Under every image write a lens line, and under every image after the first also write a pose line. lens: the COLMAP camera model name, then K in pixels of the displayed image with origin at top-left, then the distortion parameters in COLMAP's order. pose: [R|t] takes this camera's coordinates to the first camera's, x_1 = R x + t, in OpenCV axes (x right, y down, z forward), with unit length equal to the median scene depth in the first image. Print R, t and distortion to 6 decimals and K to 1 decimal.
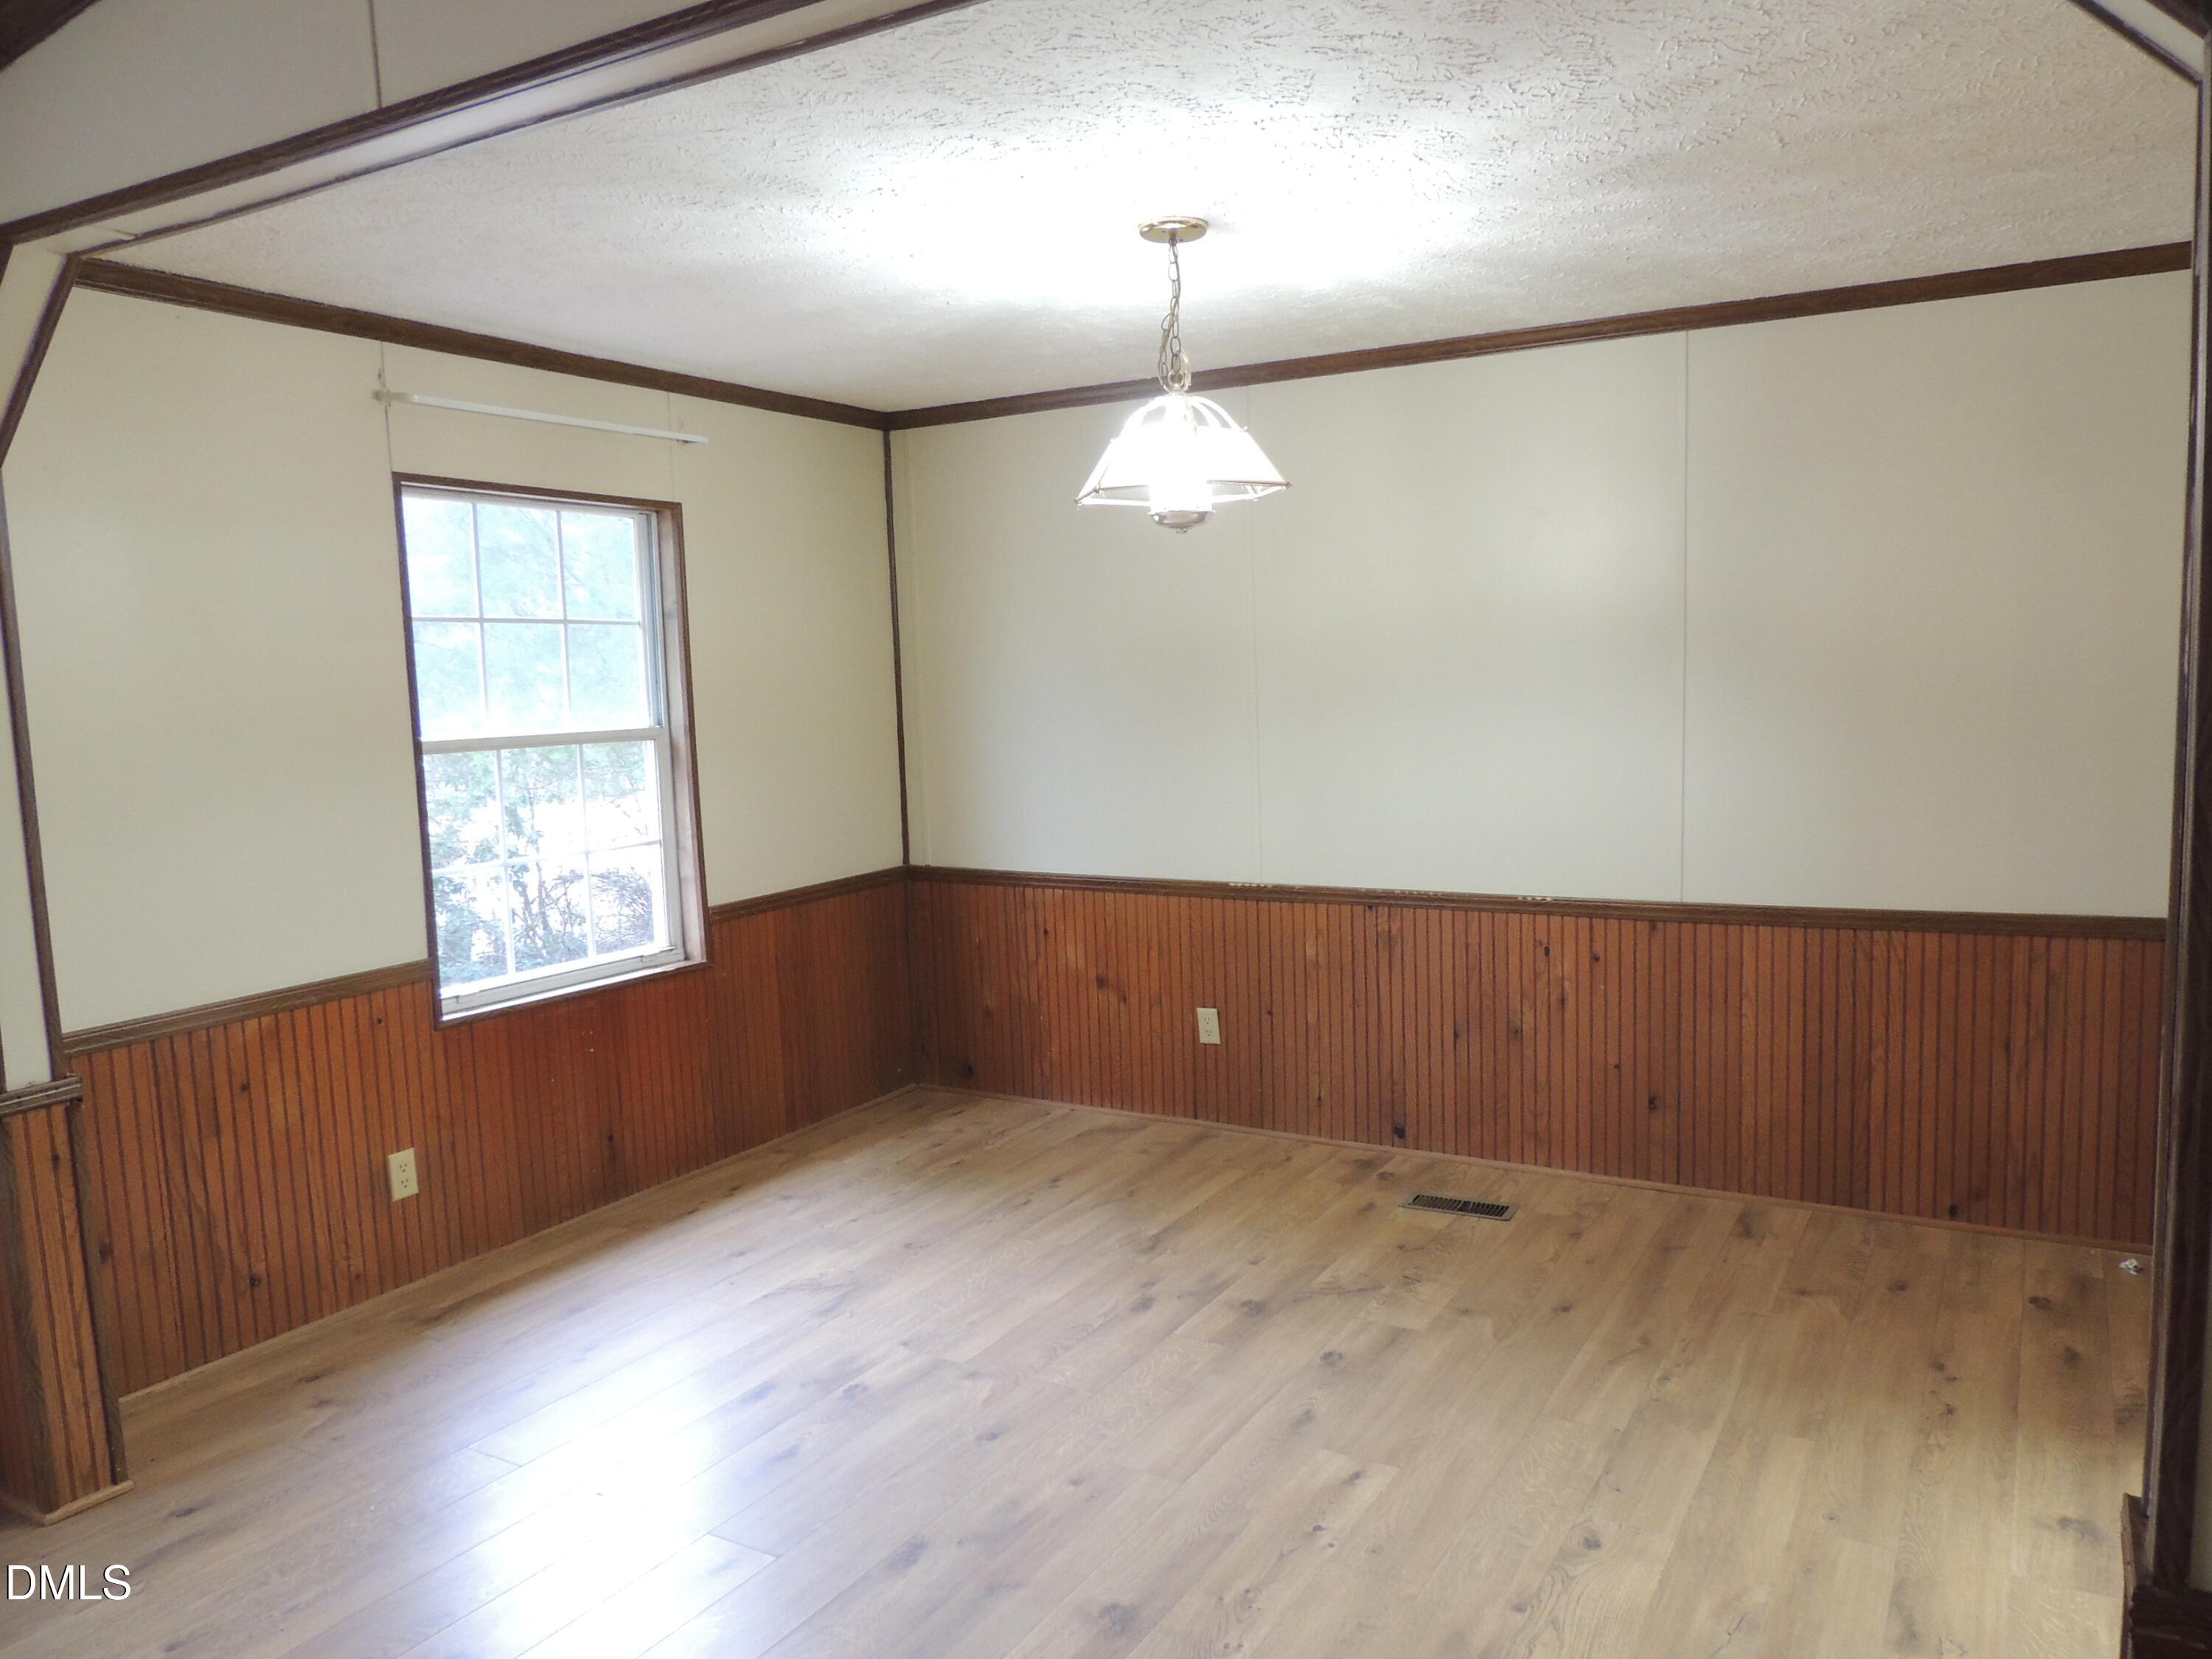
lens RADIAL K [[1564.4, 0, 1106.0], [0, 1564.4, 829.5], [0, 0, 1]] dist [-0.020799, -0.012108]
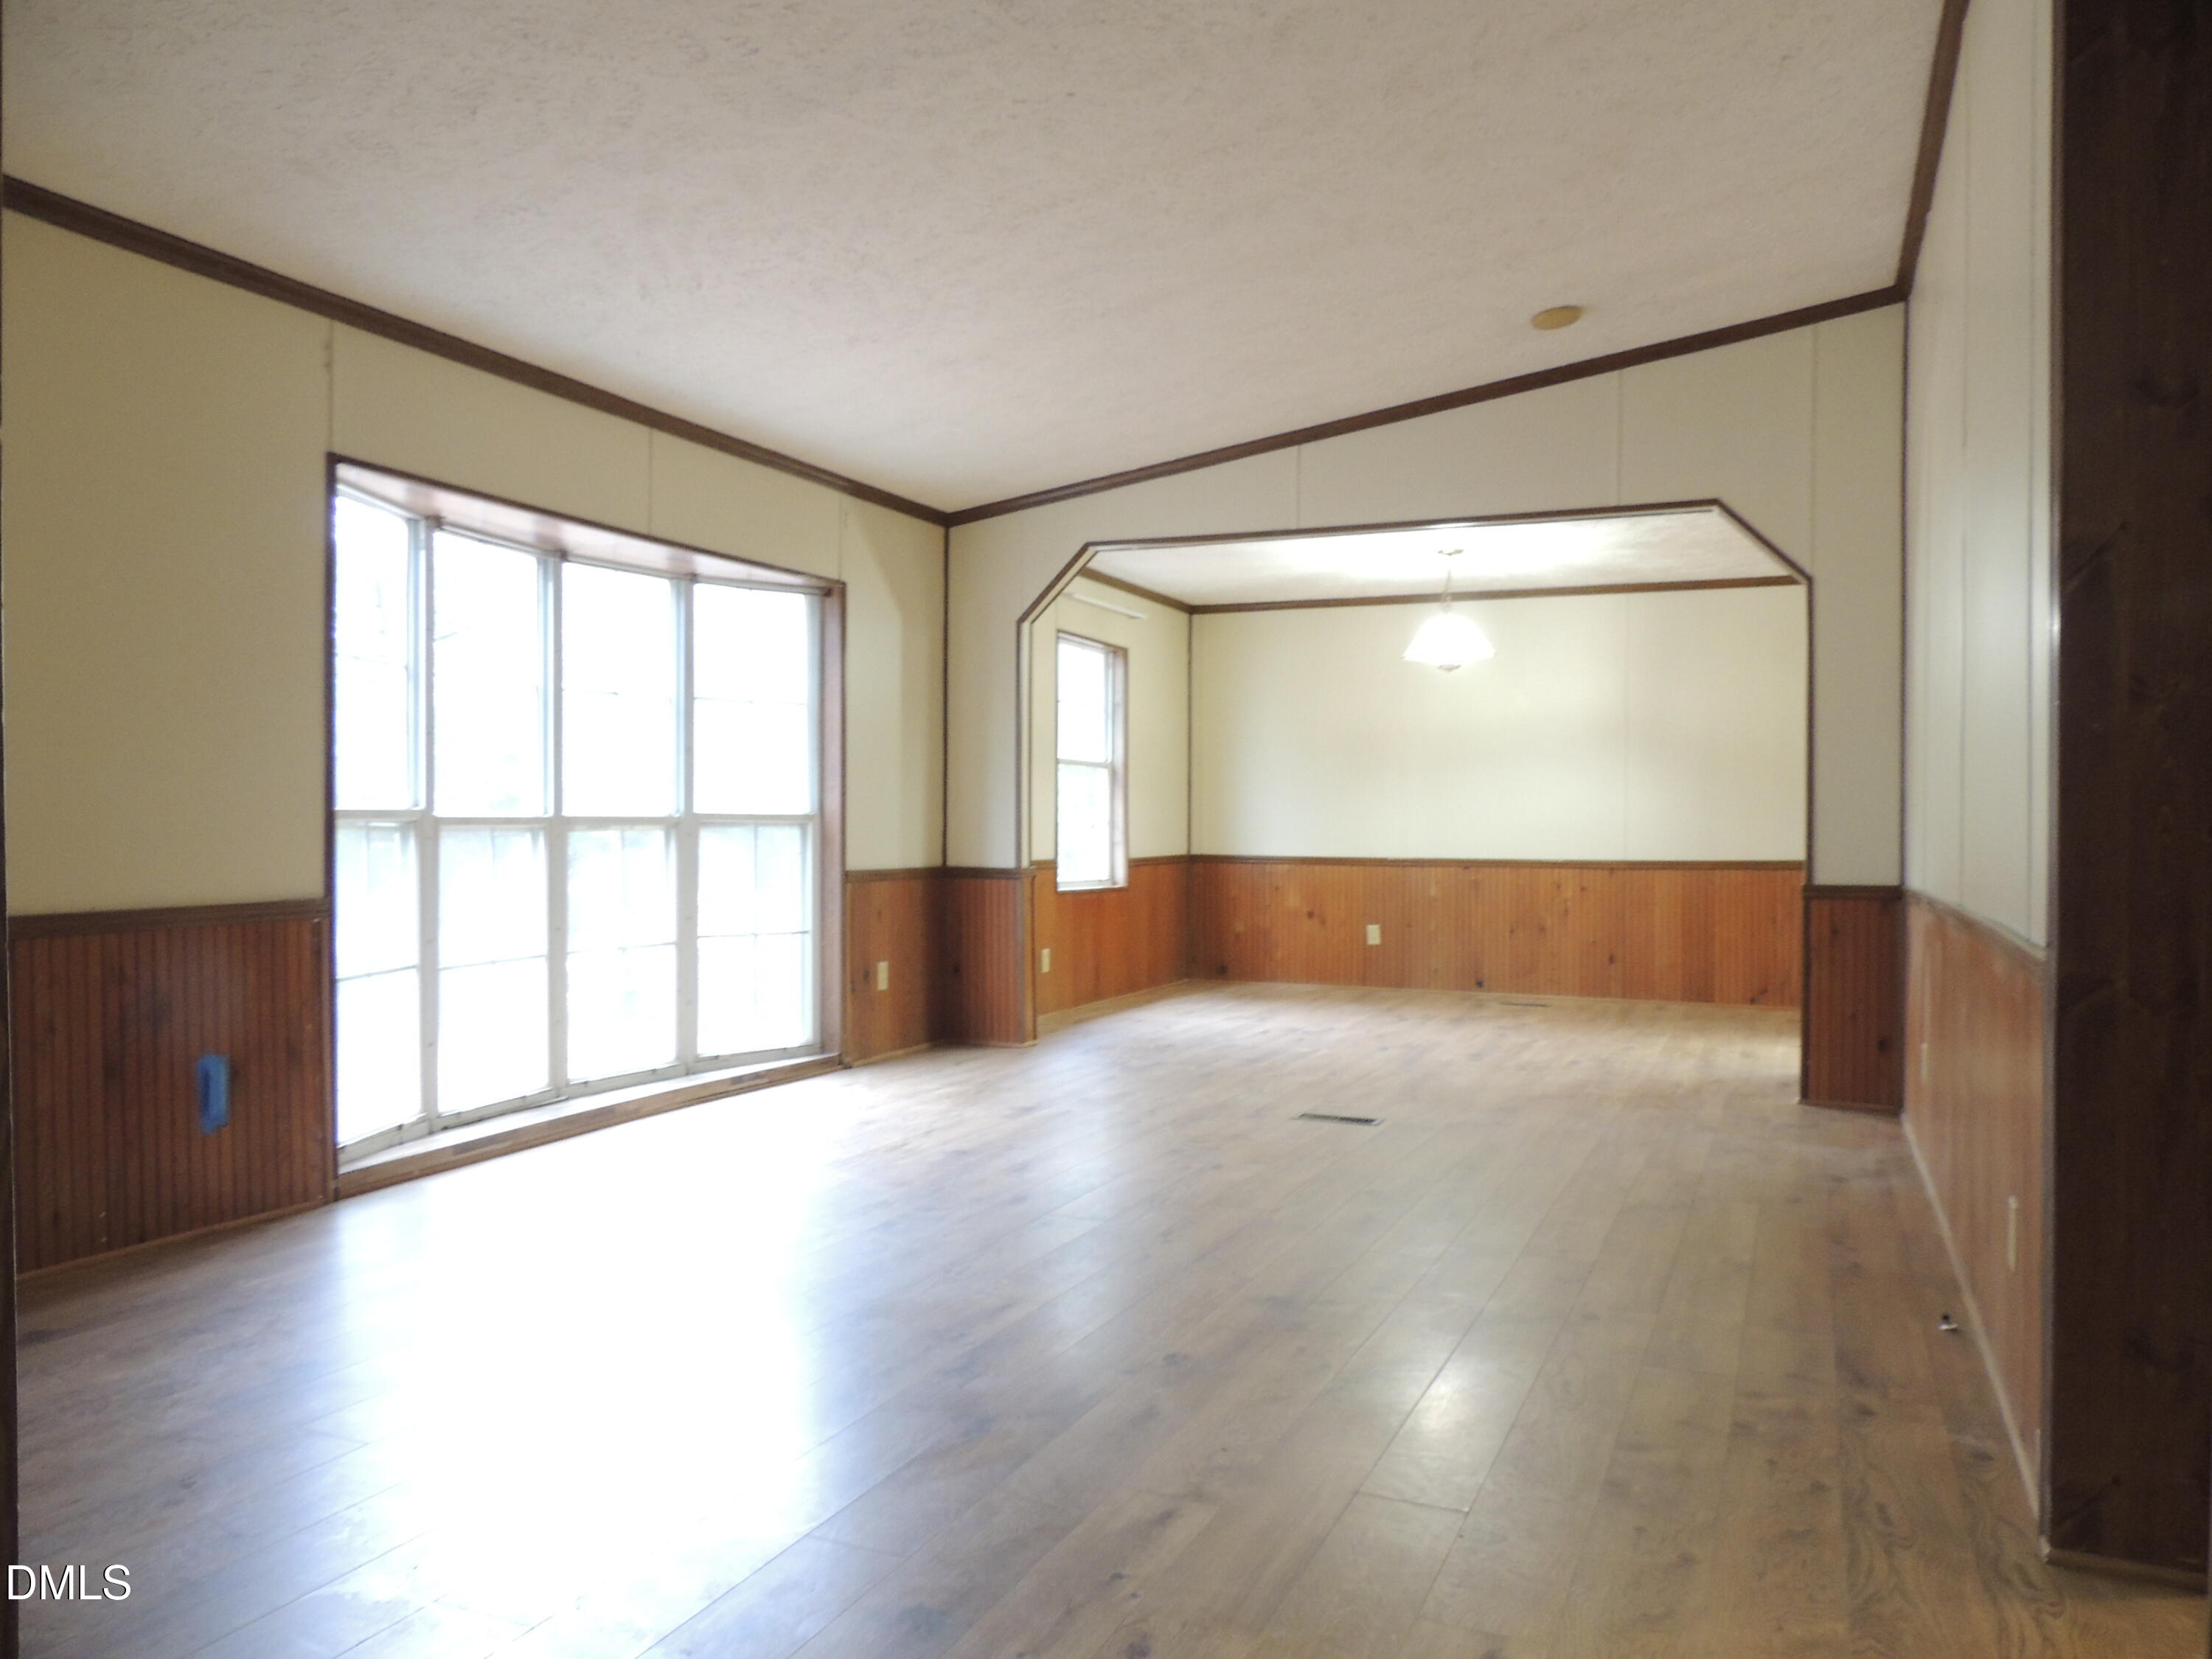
lens RADIAL K [[1542.3, 0, 1106.0], [0, 1542.3, 829.5], [0, 0, 1]] dist [-0.015664, 0.001325]
pose [[0.995494, 0.033204, 0.088825, -0.460460], [-0.024890, 0.995343, -0.093126, 0.195311], [-0.091504, 0.090495, 0.991684, -0.893581]]
